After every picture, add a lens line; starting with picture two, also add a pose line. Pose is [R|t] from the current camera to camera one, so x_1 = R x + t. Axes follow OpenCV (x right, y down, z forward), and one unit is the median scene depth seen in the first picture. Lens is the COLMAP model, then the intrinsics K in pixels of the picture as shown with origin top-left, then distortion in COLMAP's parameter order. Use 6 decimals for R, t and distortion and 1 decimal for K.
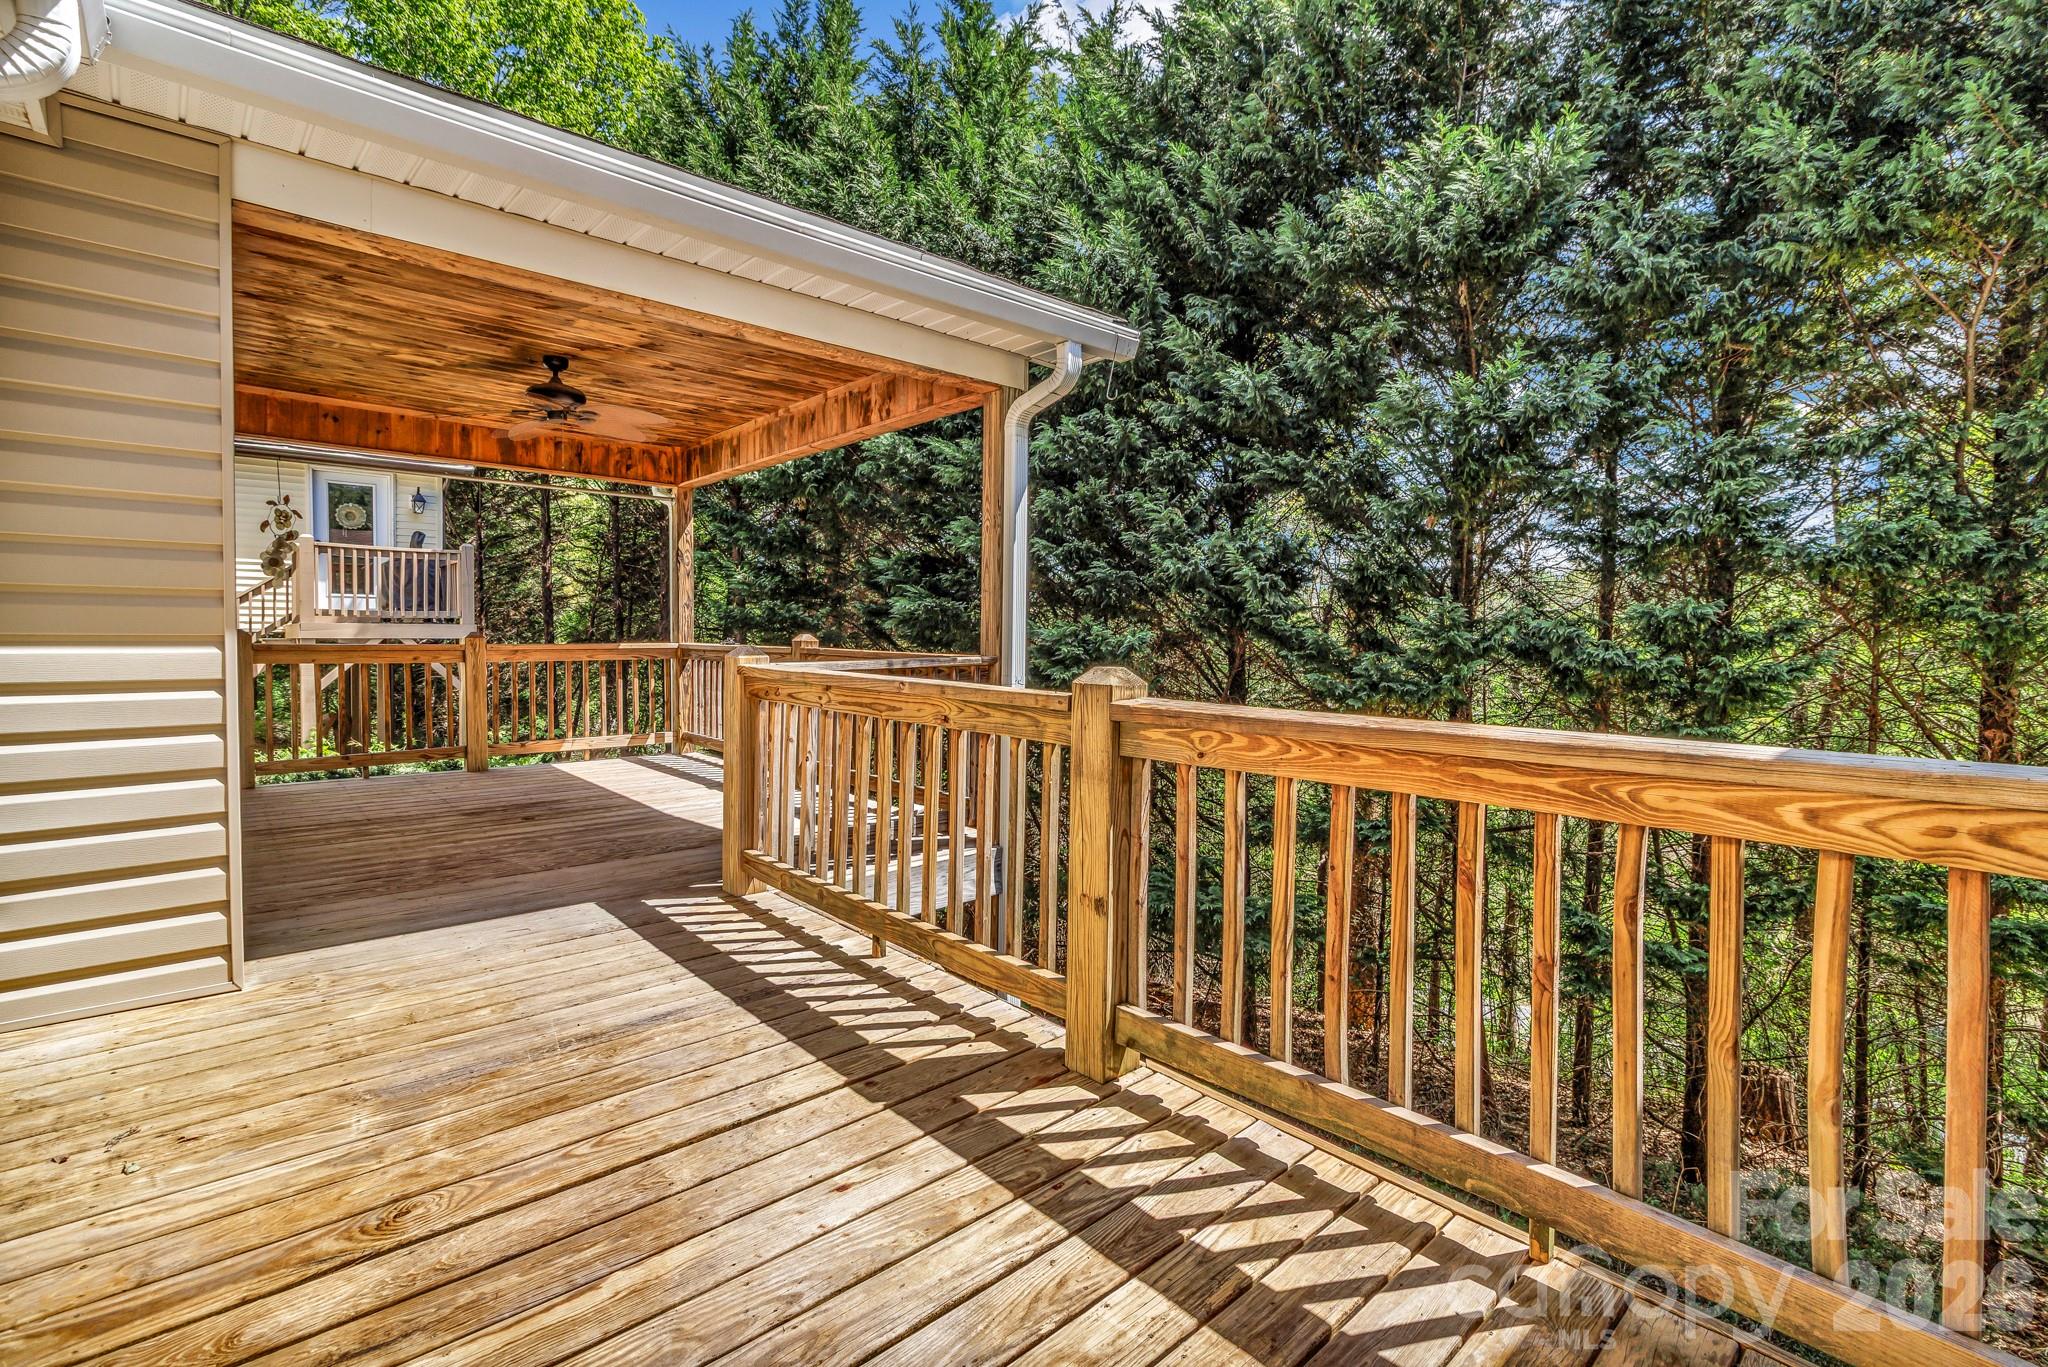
lens RADIAL K [[949.0, 0, 1054.5], [0, 949.0, 641.7], [0, 0, 1]] dist [-0.003083, -0.000394]
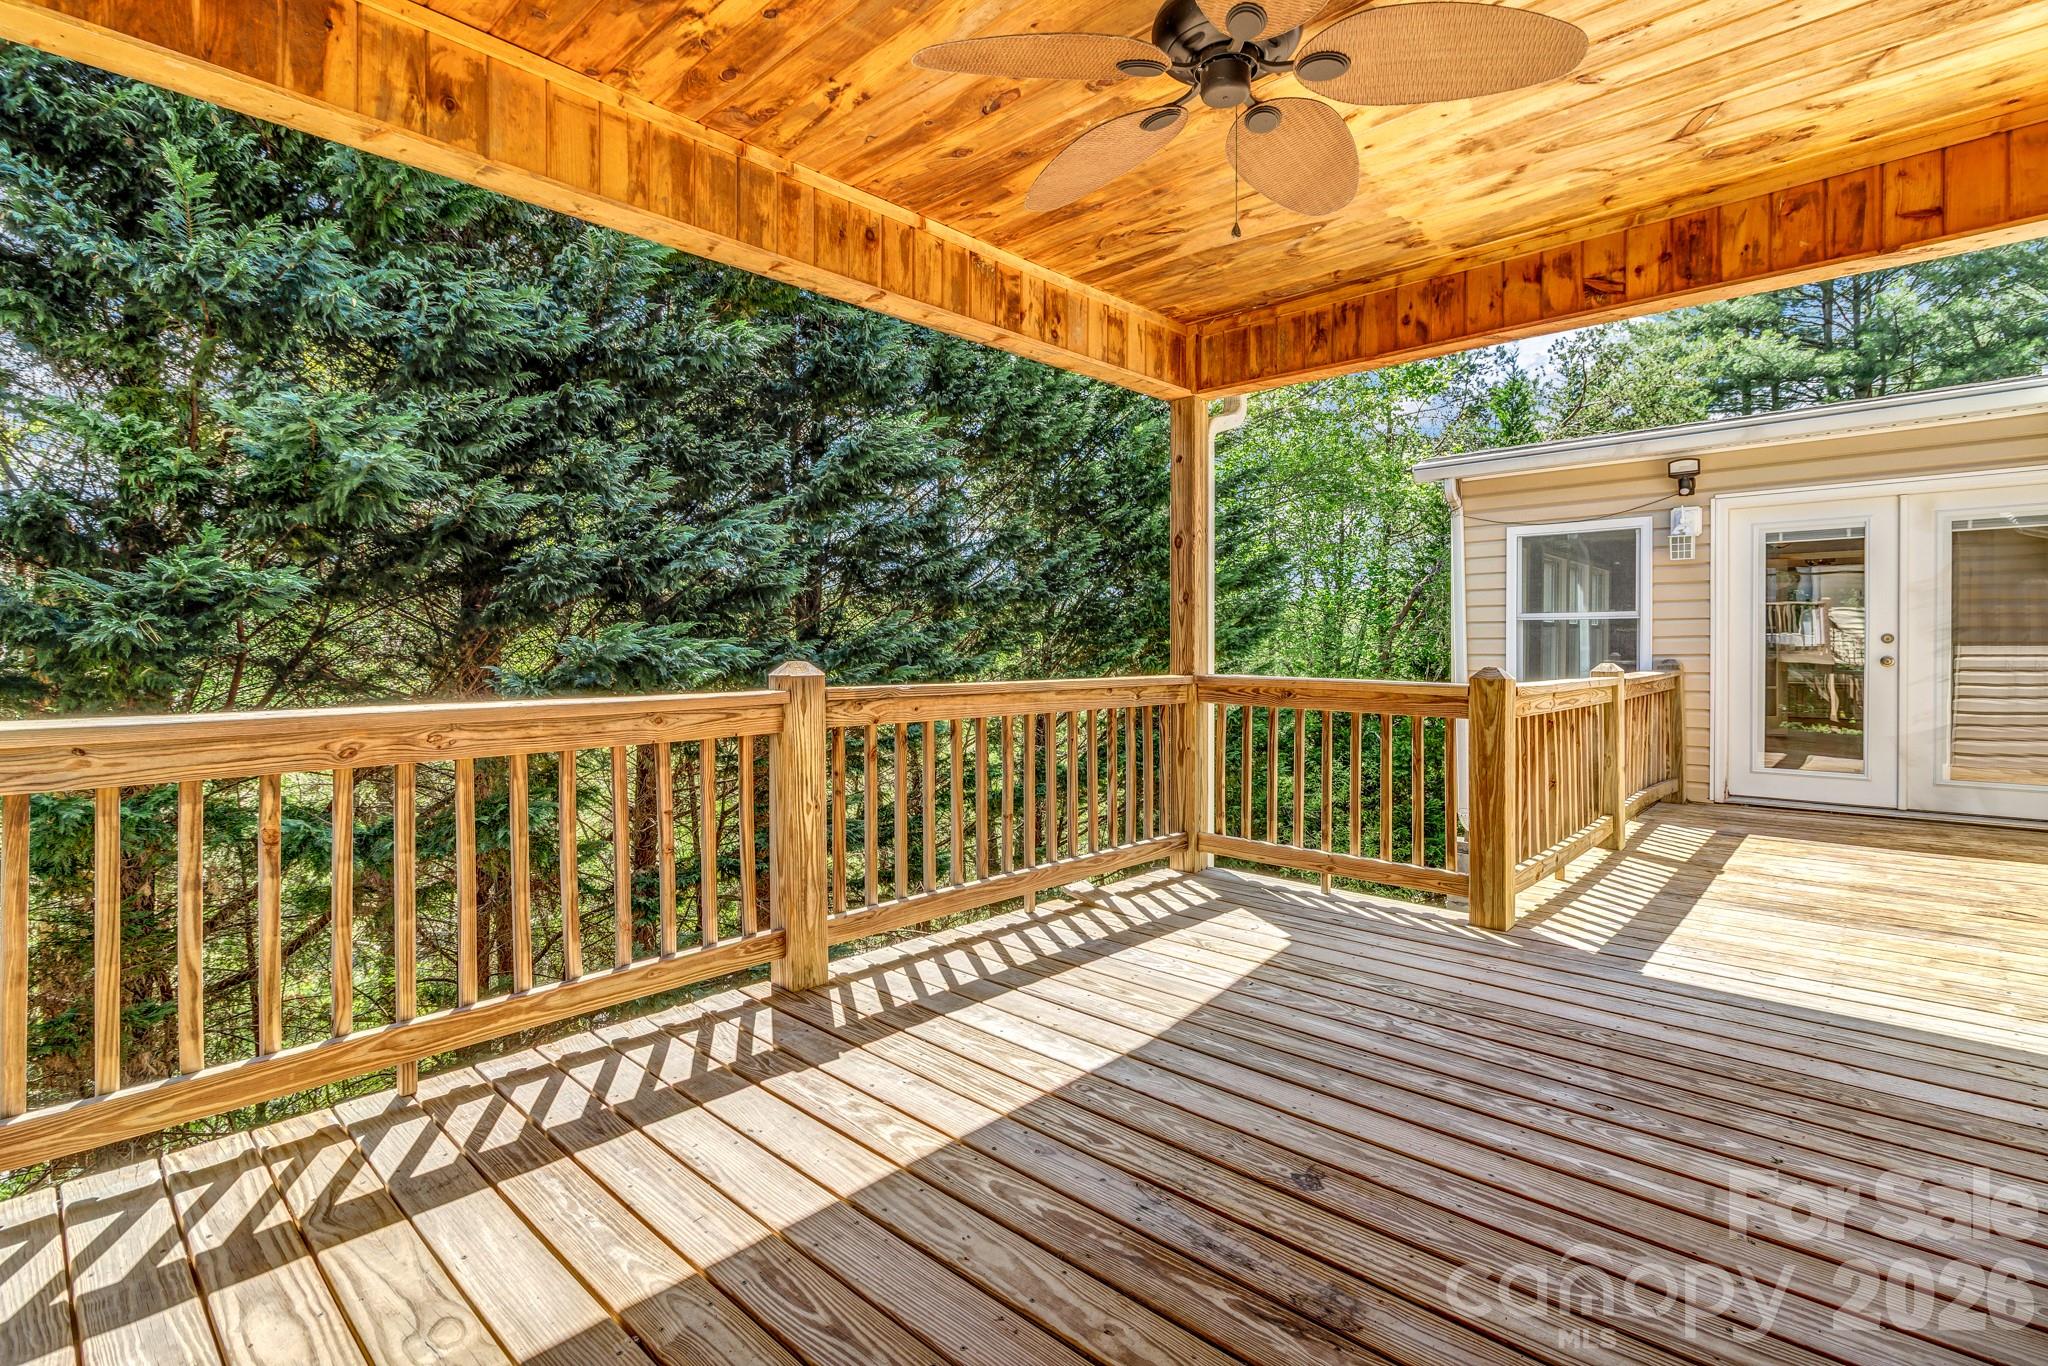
lens RADIAL K [[949.0, 0, 1054.5], [0, 949.0, 641.2], [0, 0, 1]] dist [-0.003083, -0.000394]
pose [[-0.082040, -0.011850, 0.996559, -1.043625], [0.008700, 0.999883, 0.012606, -0.021001], [-0.996591, 0.009704, -0.081927, 0.650318]]
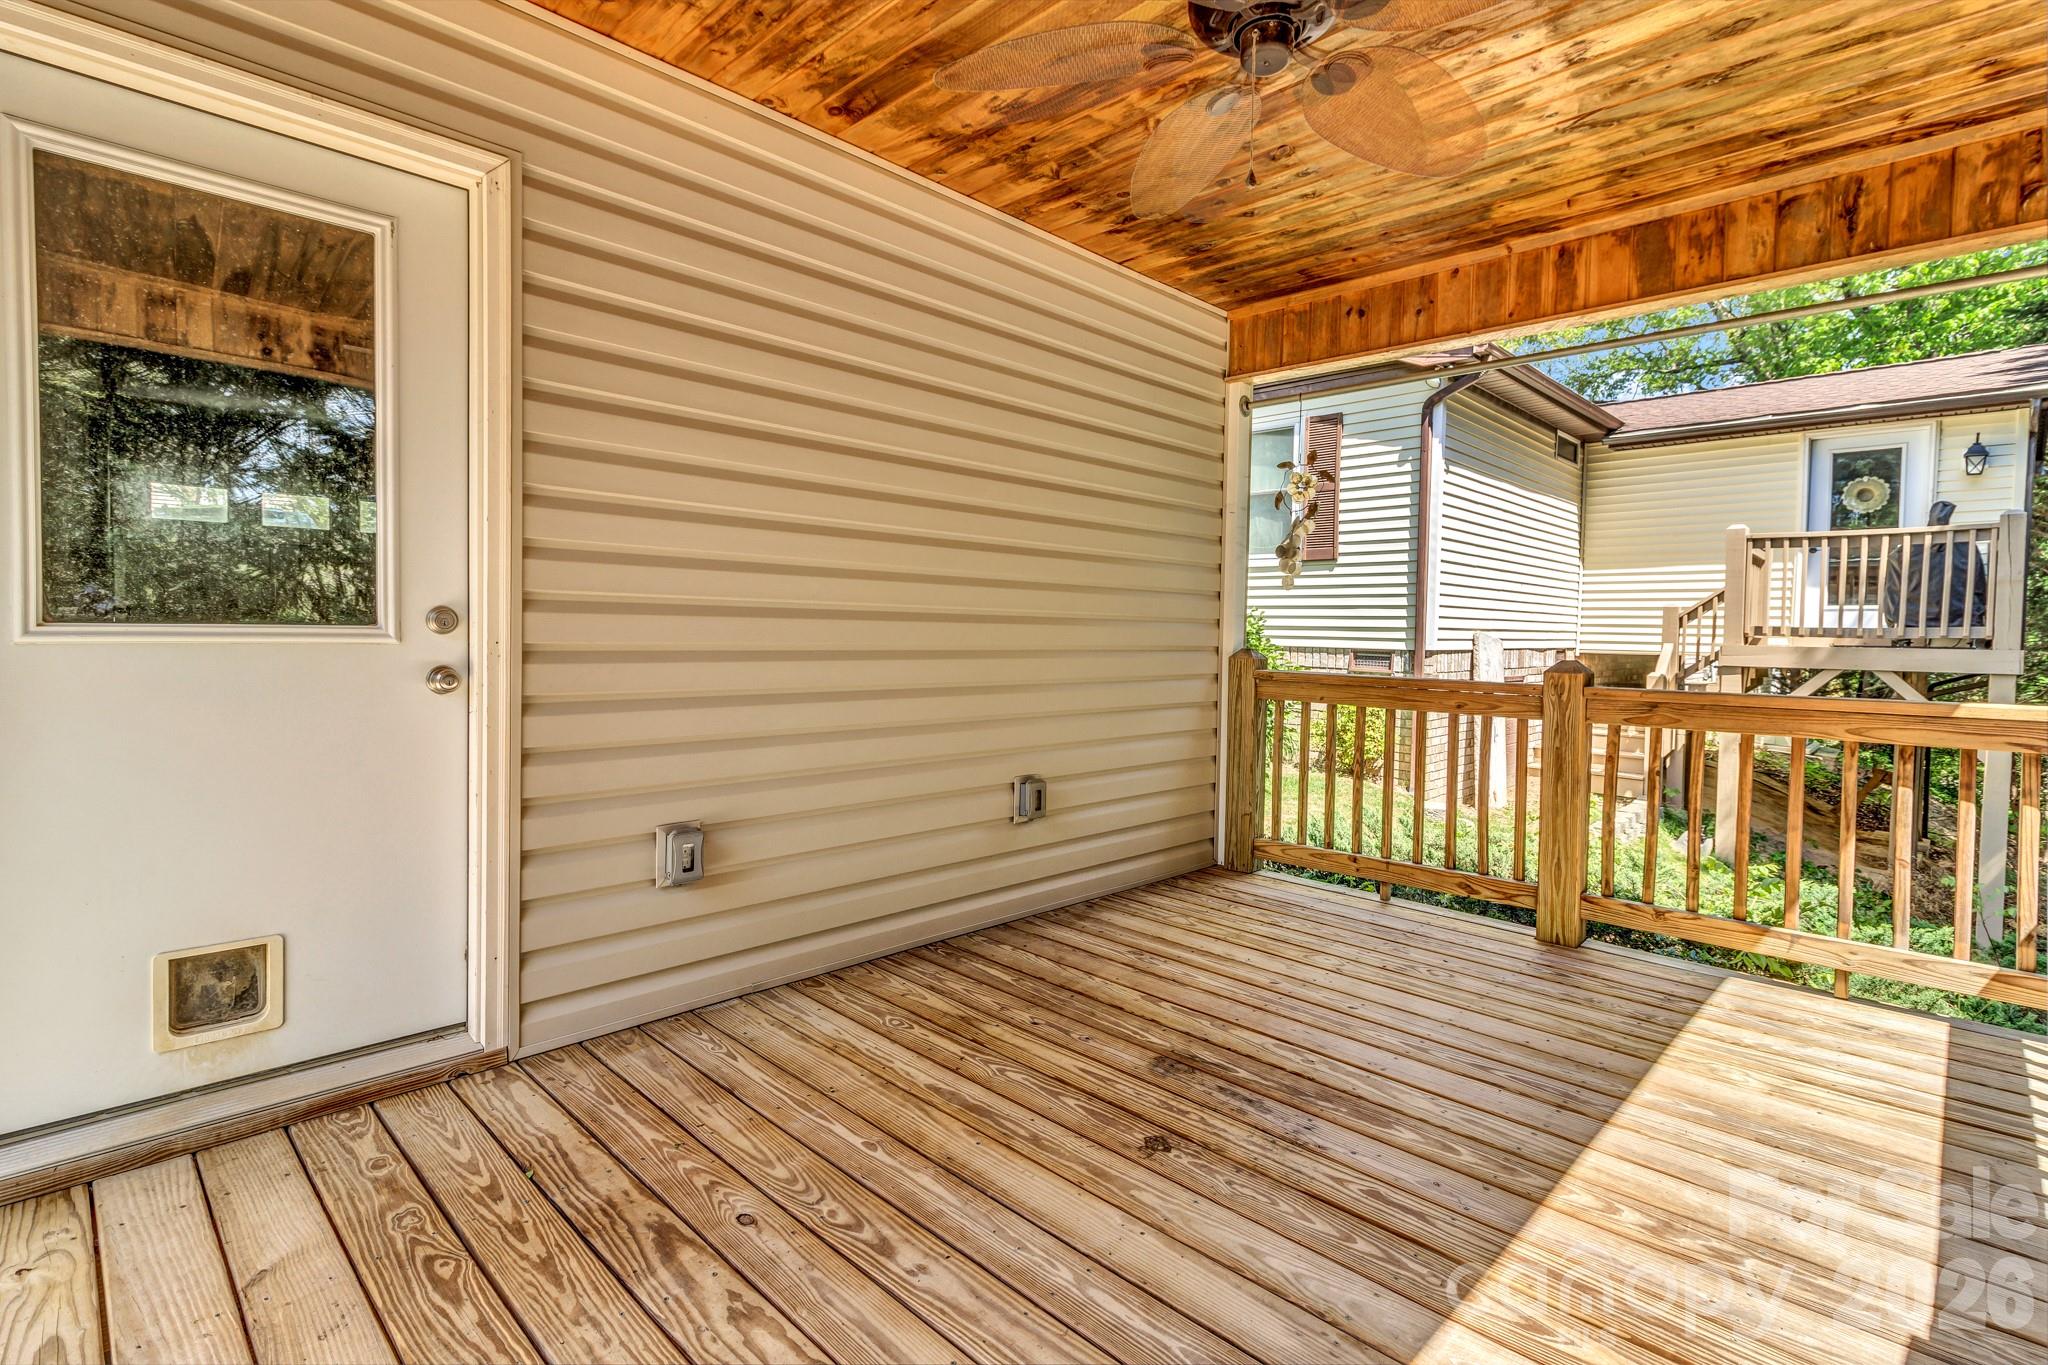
lens RADIAL K [[949.0, 0, 1054.5], [0, 949.0, 640.7], [0, 0, 1]] dist [-0.003083, -0.000394]
pose [[0.051019, -0.006439, -0.998677, -0.079079], [-0.021807, 0.999734, -0.007560, -0.006005], [0.998460, 0.022164, 0.050865, 0.400846]]
